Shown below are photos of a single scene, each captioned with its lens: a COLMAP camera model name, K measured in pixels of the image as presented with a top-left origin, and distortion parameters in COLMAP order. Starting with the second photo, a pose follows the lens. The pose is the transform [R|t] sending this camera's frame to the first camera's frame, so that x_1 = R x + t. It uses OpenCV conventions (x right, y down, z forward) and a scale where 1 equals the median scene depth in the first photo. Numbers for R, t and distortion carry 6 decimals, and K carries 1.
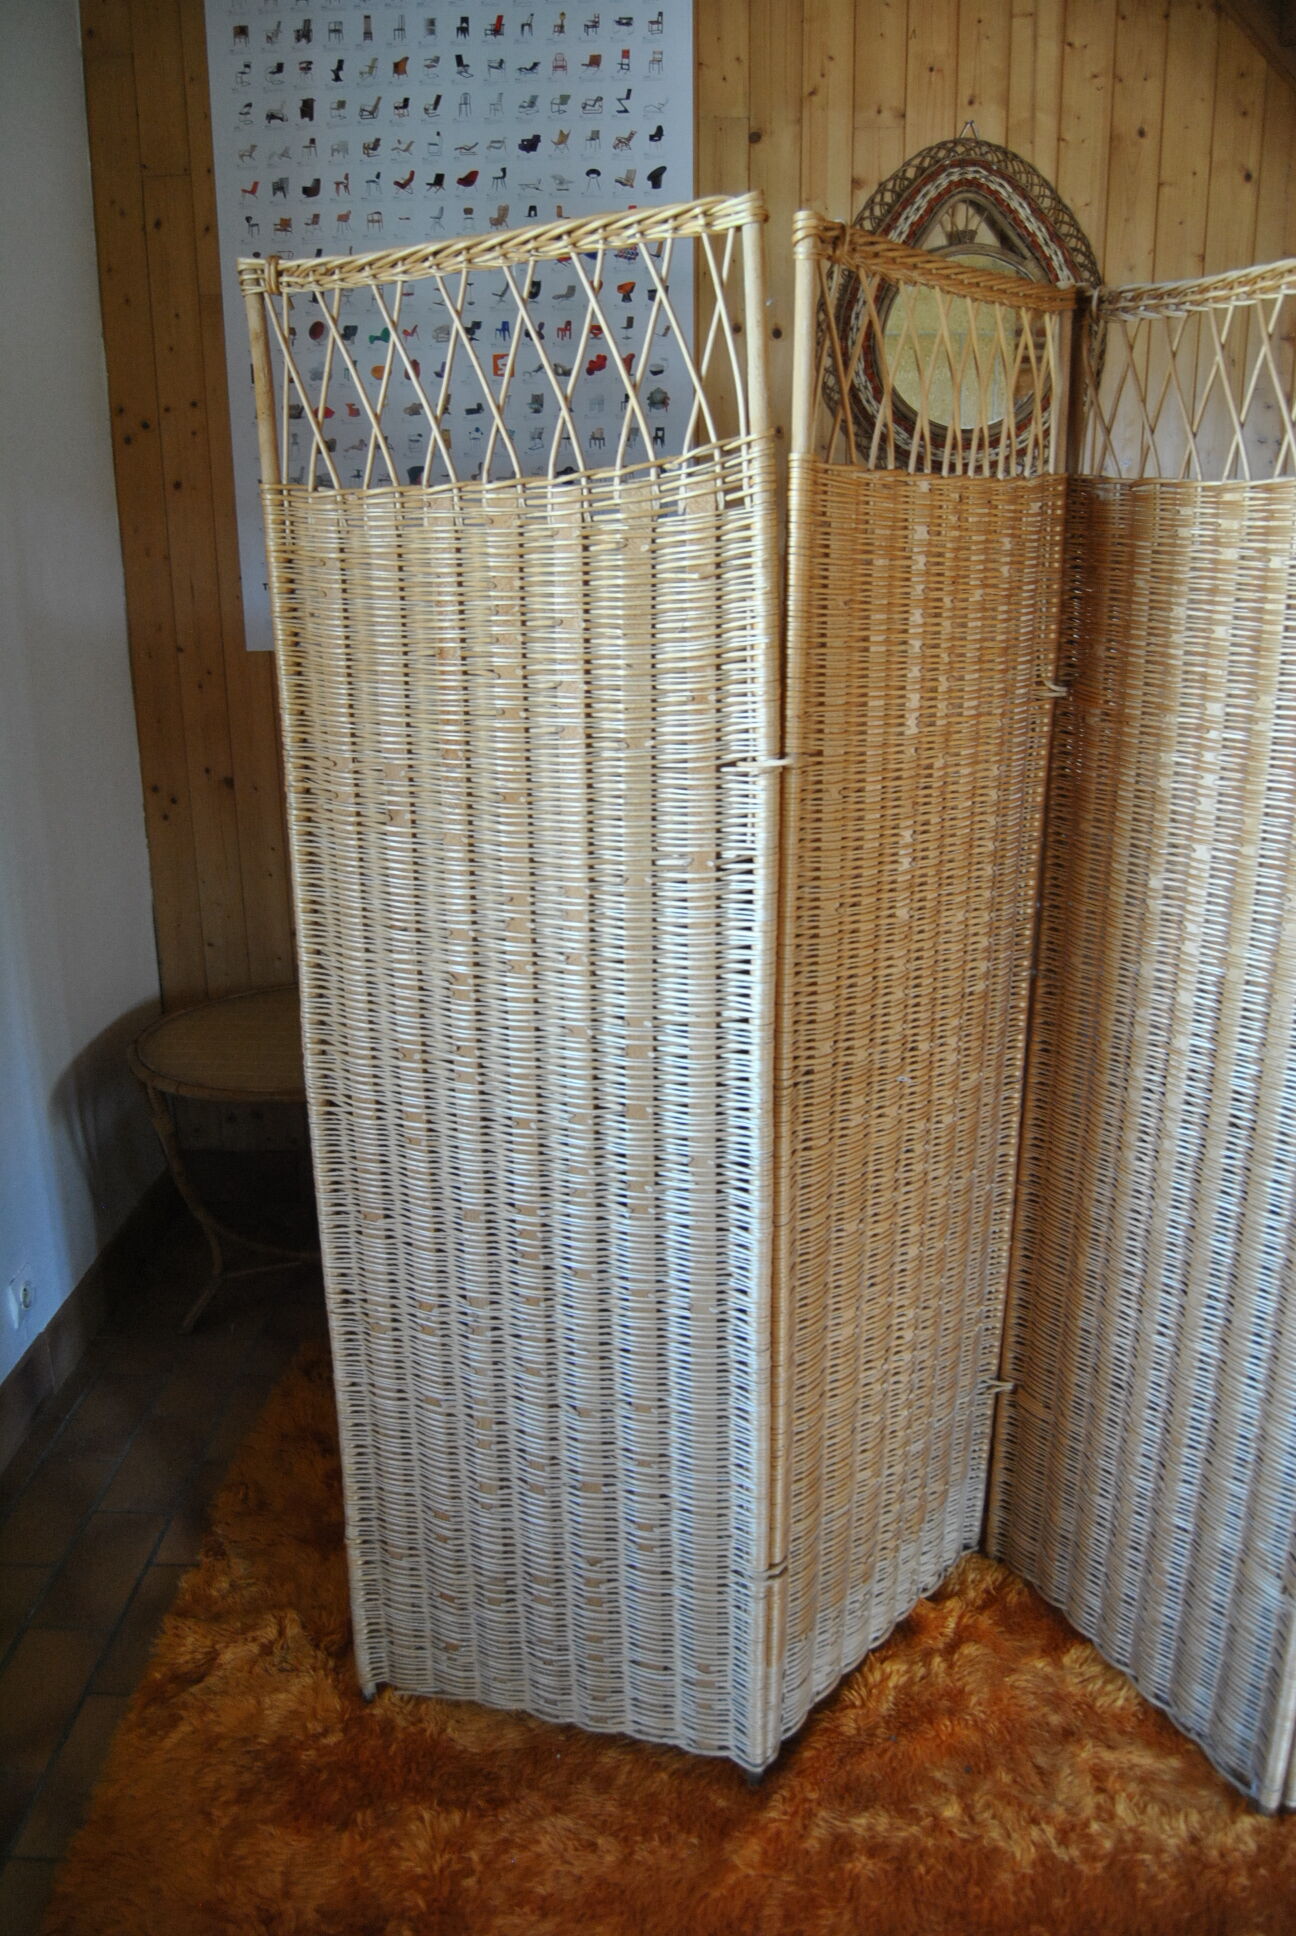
lens RADIAL K [[1468.1, 0, 648.0], [0, 1468.1, 968.0], [0, 0, 1]] dist [-0.113311, 0.046572]
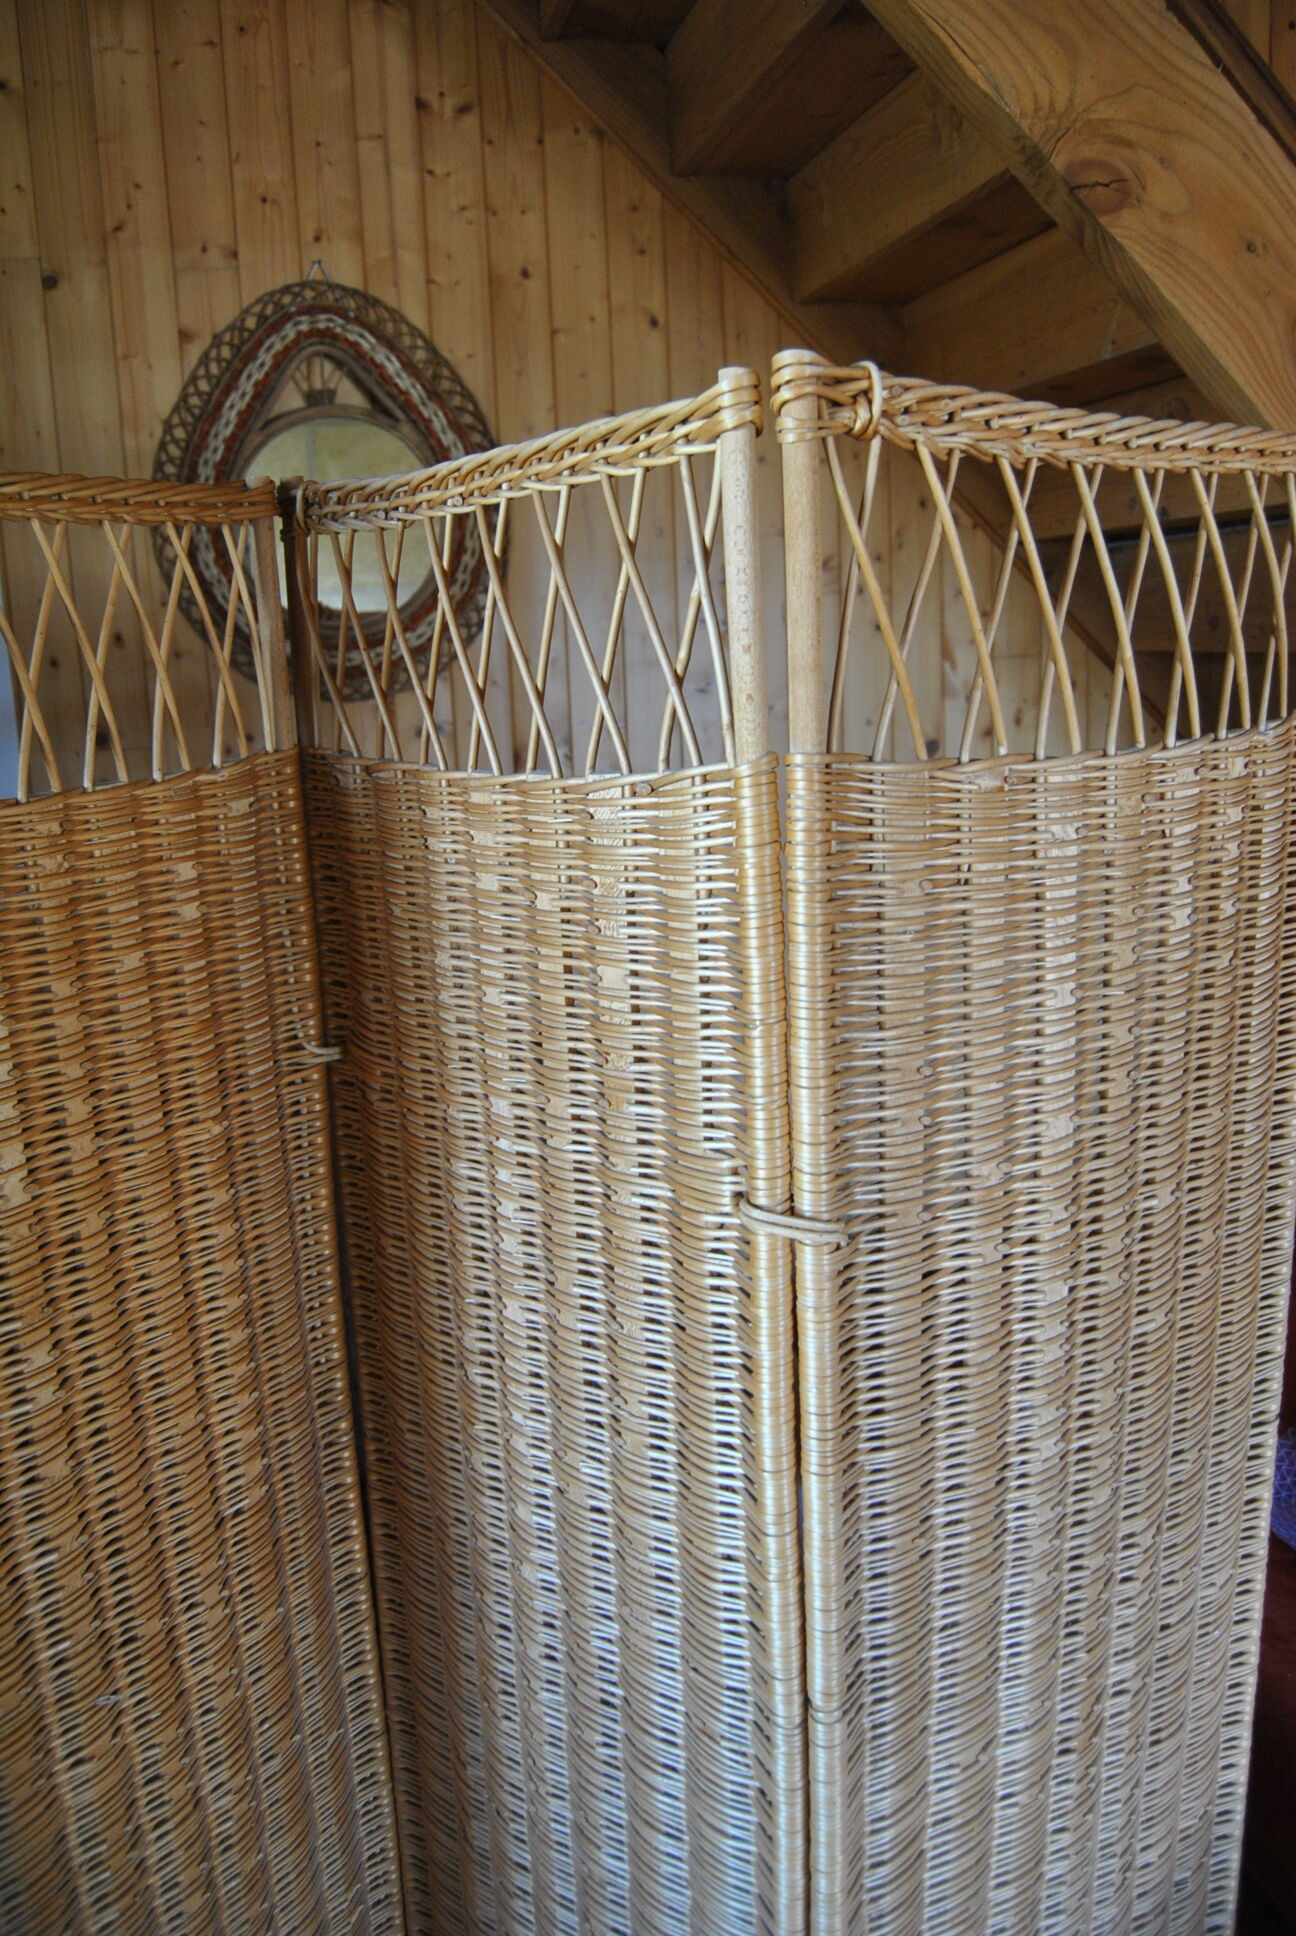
lens RADIAL K [[1468.1, 0, 648.0], [0, 1468.1, 968.0], [0, 0, 1]] dist [-0.113311, 0.046572]
pose [[0.964982, -0.085356, 0.248042, 0.172983], [0.106349, 0.991684, -0.072481, -0.109153], [-0.239793, 0.096322, 0.966034, 0.189168]]
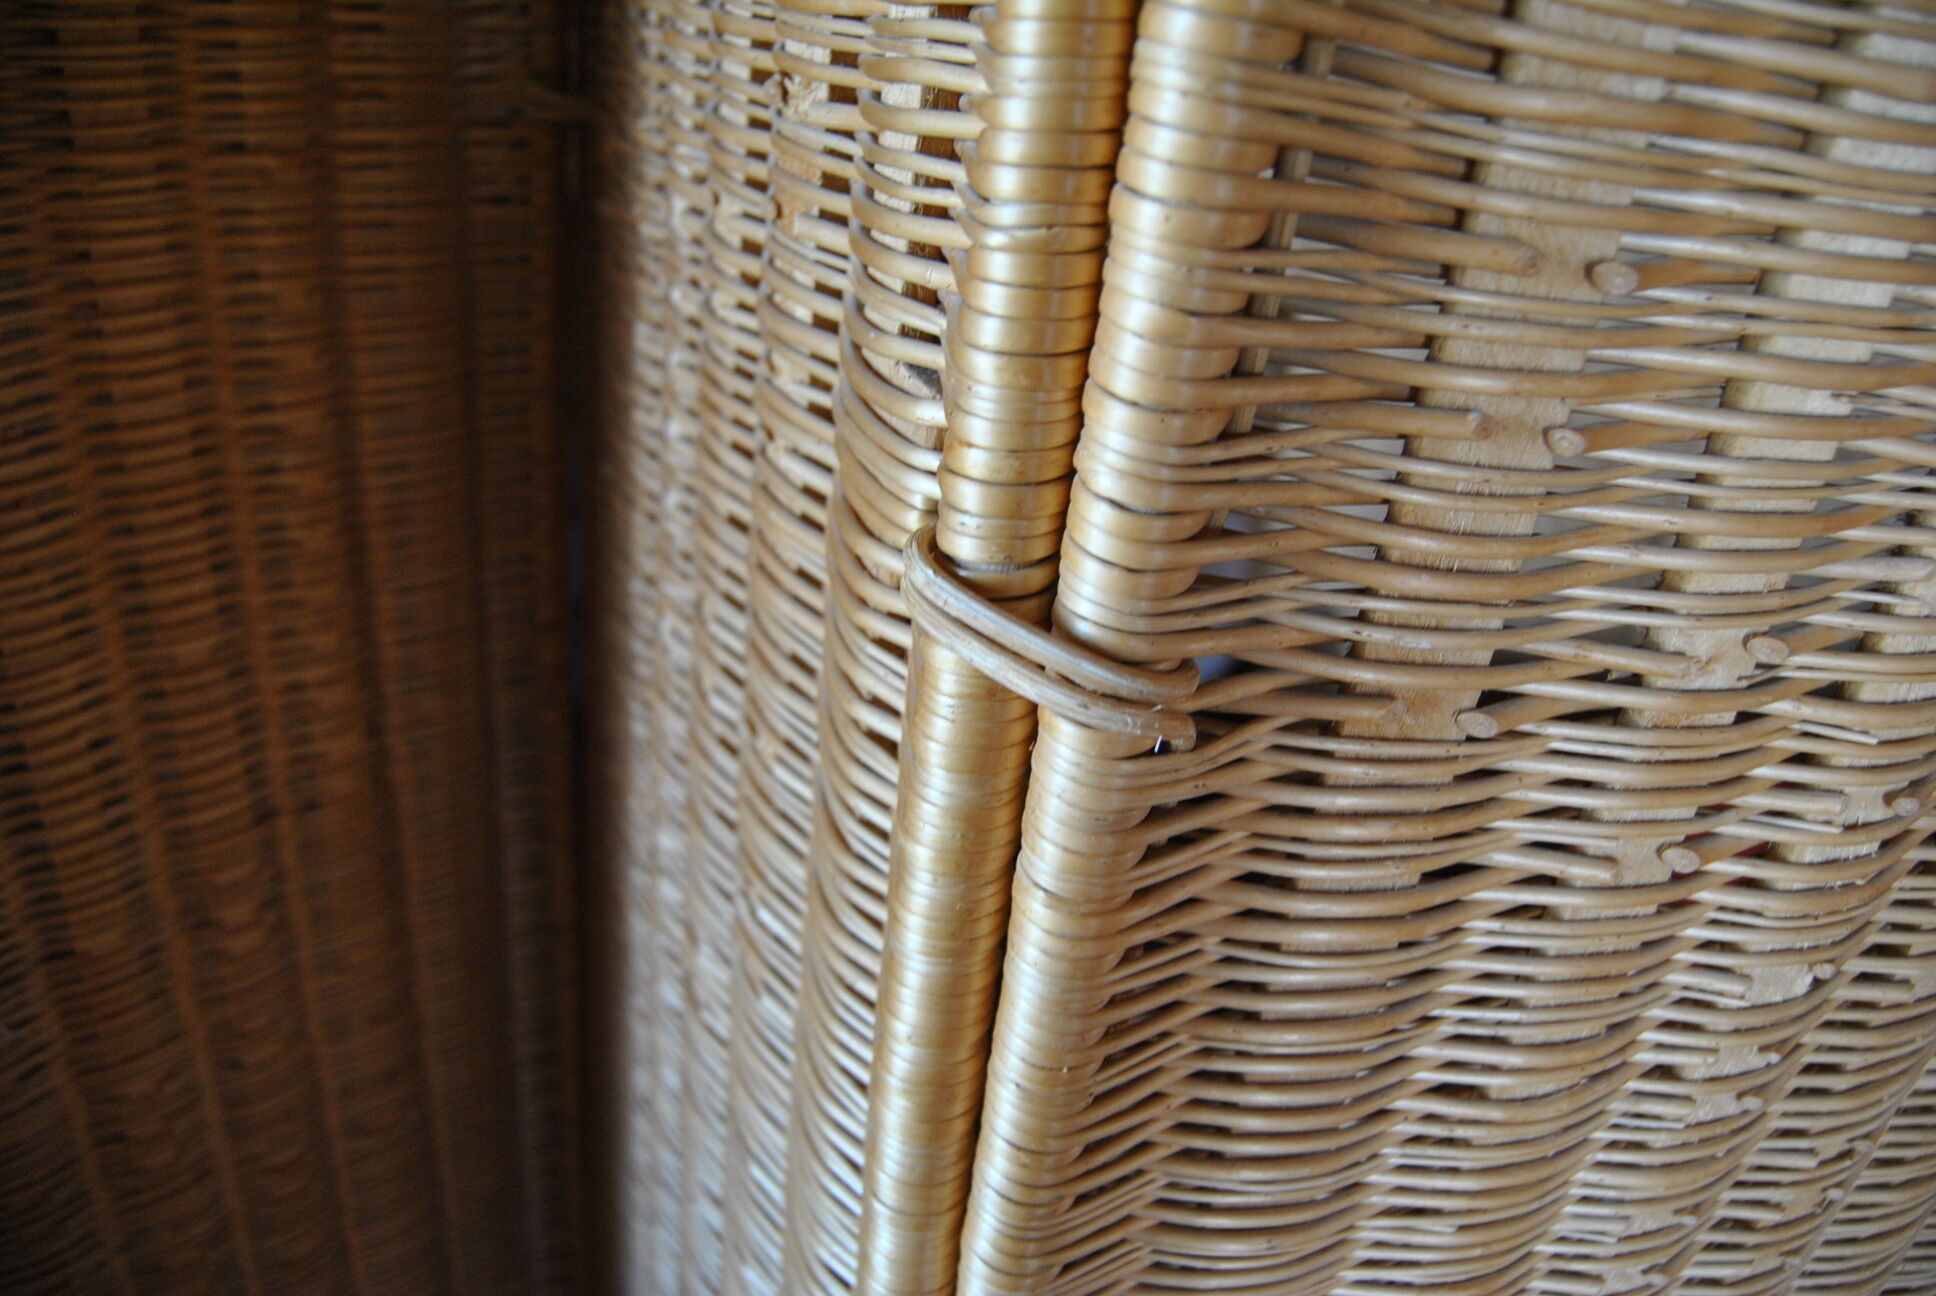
lens RADIAL K [[1624.6, 0, 968.0], [0, 1624.6, 648.0], [0, 0, 1]] dist [-0.041954, -0.004540]
pose [[0.990119, 0.131795, 0.047906, 0.262224], [-0.138395, 0.973467, 0.182234, -0.093910], [-0.022617, -0.187064, 0.982087, 0.372575]]
